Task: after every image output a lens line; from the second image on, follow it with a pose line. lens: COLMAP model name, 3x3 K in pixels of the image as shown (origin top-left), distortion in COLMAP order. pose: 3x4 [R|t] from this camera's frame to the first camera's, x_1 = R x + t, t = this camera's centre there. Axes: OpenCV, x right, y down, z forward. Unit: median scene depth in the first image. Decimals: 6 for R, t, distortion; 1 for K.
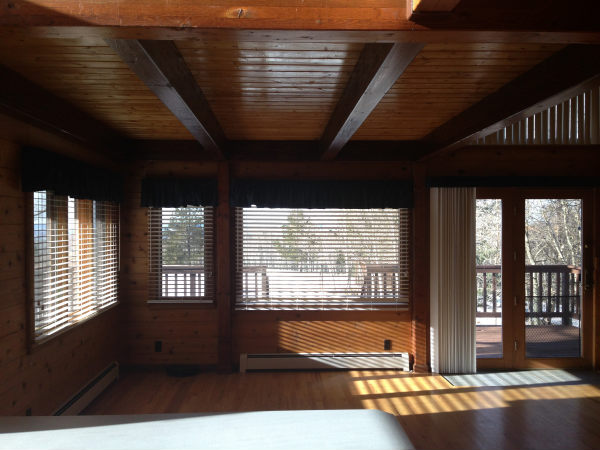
lens RADIAL K [[542.9, 0, 300.0], [0, 542.9, 225.0], [0, 0, 1]] dist [0.125699, -0.210371]
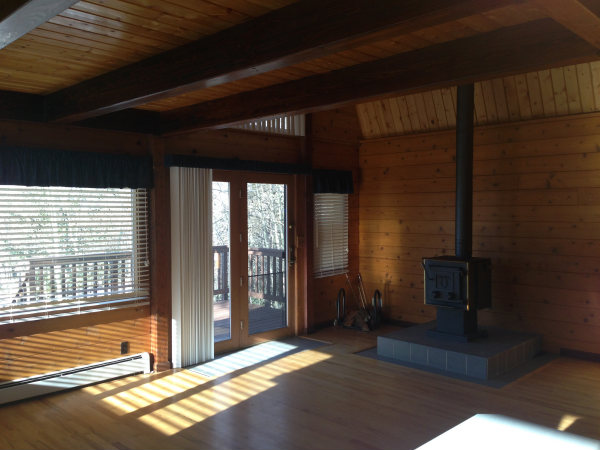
lens RADIAL K [[542.9, 0, 300.0], [0, 542.9, 225.0], [0, 0, 1]] dist [0.125699, -0.210371]
pose [[0.730466, -0.021664, 0.682606, -0.225565], [0.001089, 0.999532, 0.030558, 0.001108], [-0.682949, -0.021578, 0.730148, 0.190366]]
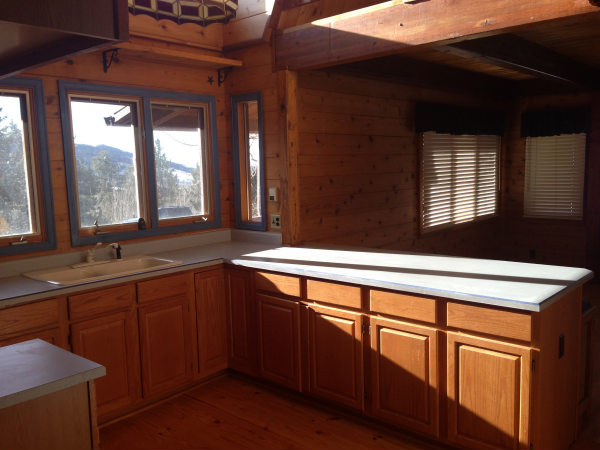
lens RADIAL K [[542.9, 0, 300.0], [0, 542.9, 225.0], [0, 0, 1]] dist [0.125699, -0.210371]
pose [[0.714983, 0.059918, -0.696570, 0.708651], [0.026447, 0.993290, 0.112588, 0.030199], [0.698641, -0.098921, 0.708601, -0.674227]]
